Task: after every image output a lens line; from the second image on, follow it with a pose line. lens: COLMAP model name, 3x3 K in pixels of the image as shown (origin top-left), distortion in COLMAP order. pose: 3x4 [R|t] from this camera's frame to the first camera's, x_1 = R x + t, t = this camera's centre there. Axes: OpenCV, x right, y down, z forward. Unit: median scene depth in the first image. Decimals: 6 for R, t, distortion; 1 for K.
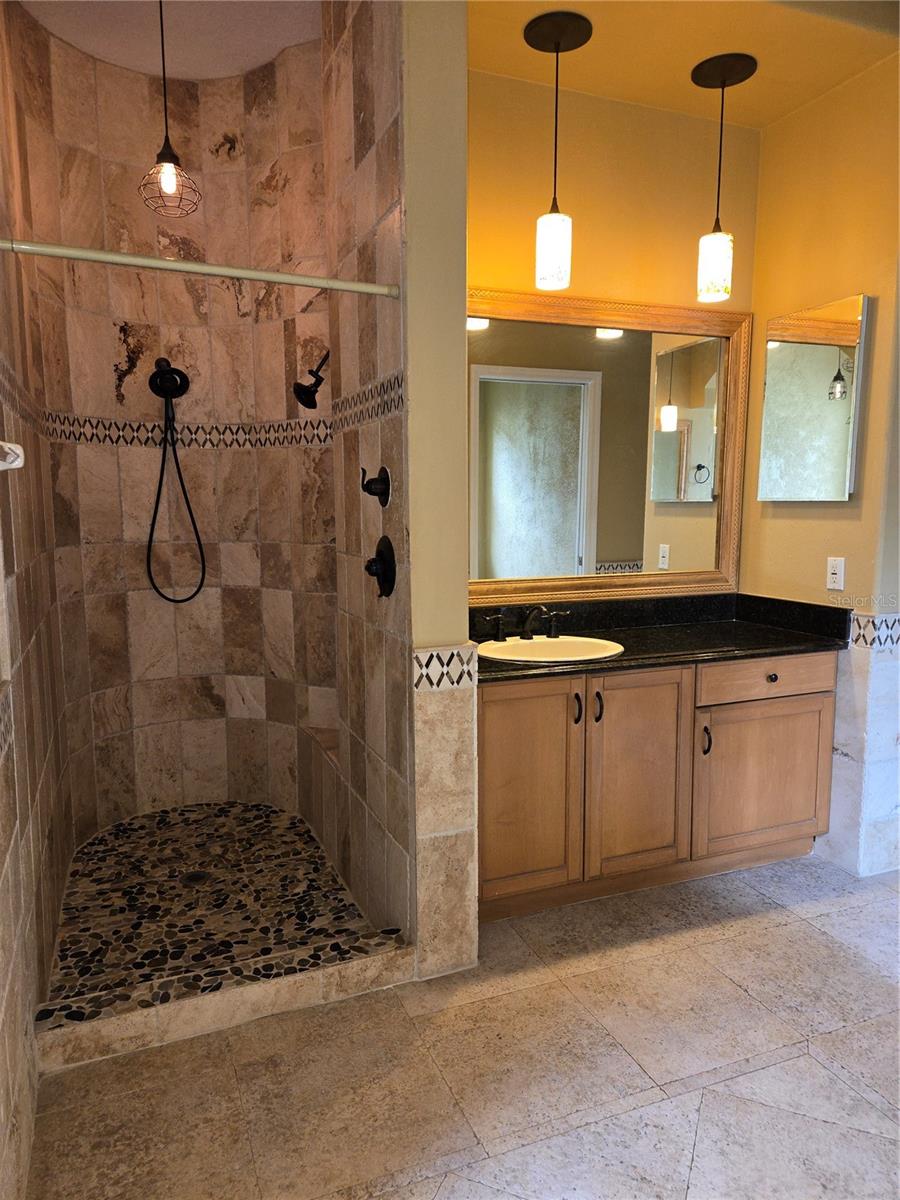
lens RADIAL K [[789.4, 0, 446.0], [0, 789.4, 602.5], [0, 0, 1]] dist [0.050955, -0.049797]
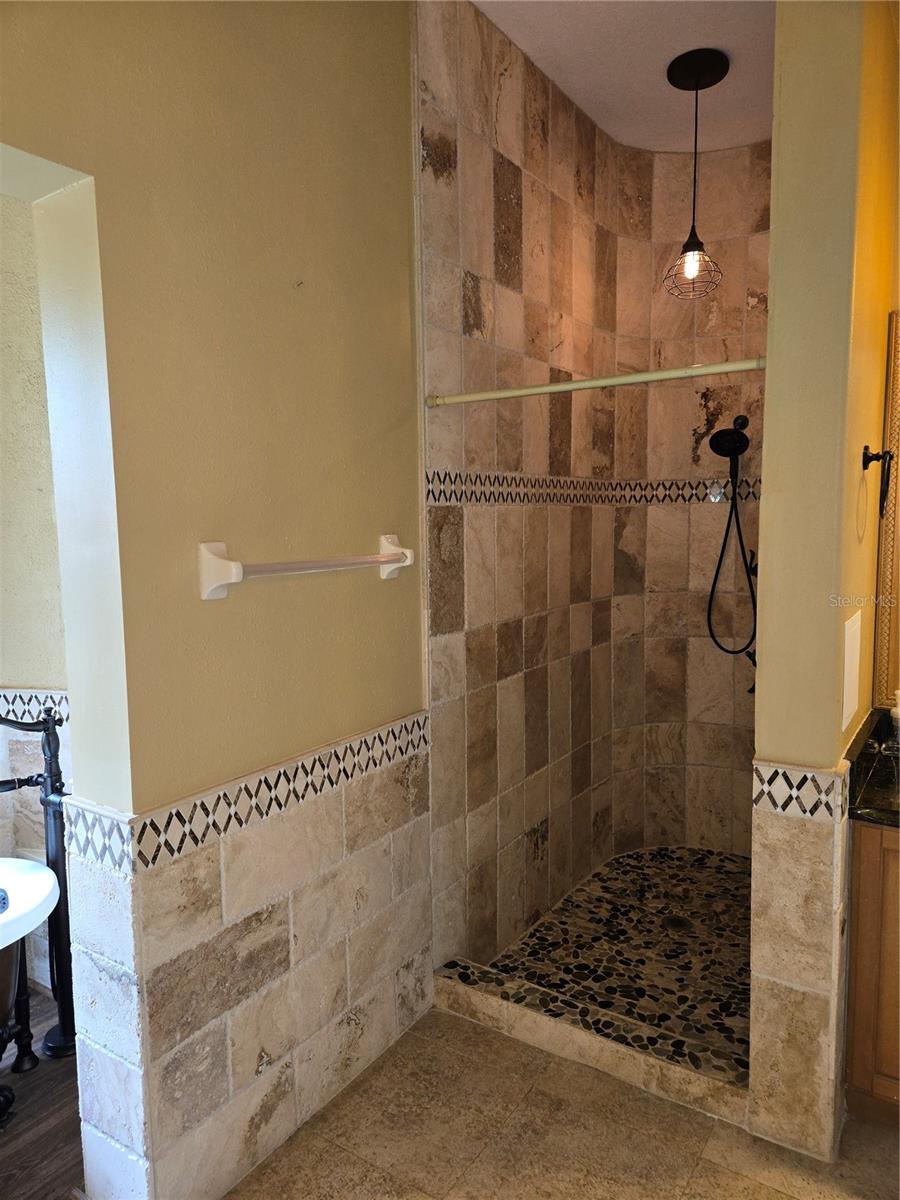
lens RADIAL K [[789.4, 0, 445.3], [0, 789.4, 594.7], [0, 0, 1]] dist [0.050955, -0.049797]
pose [[0.555730, 0.074536, -0.828015, 0.386719], [-0.087736, 0.995669, 0.030743, -0.096443], [0.826720, 0.055562, 0.559863, 0.157492]]
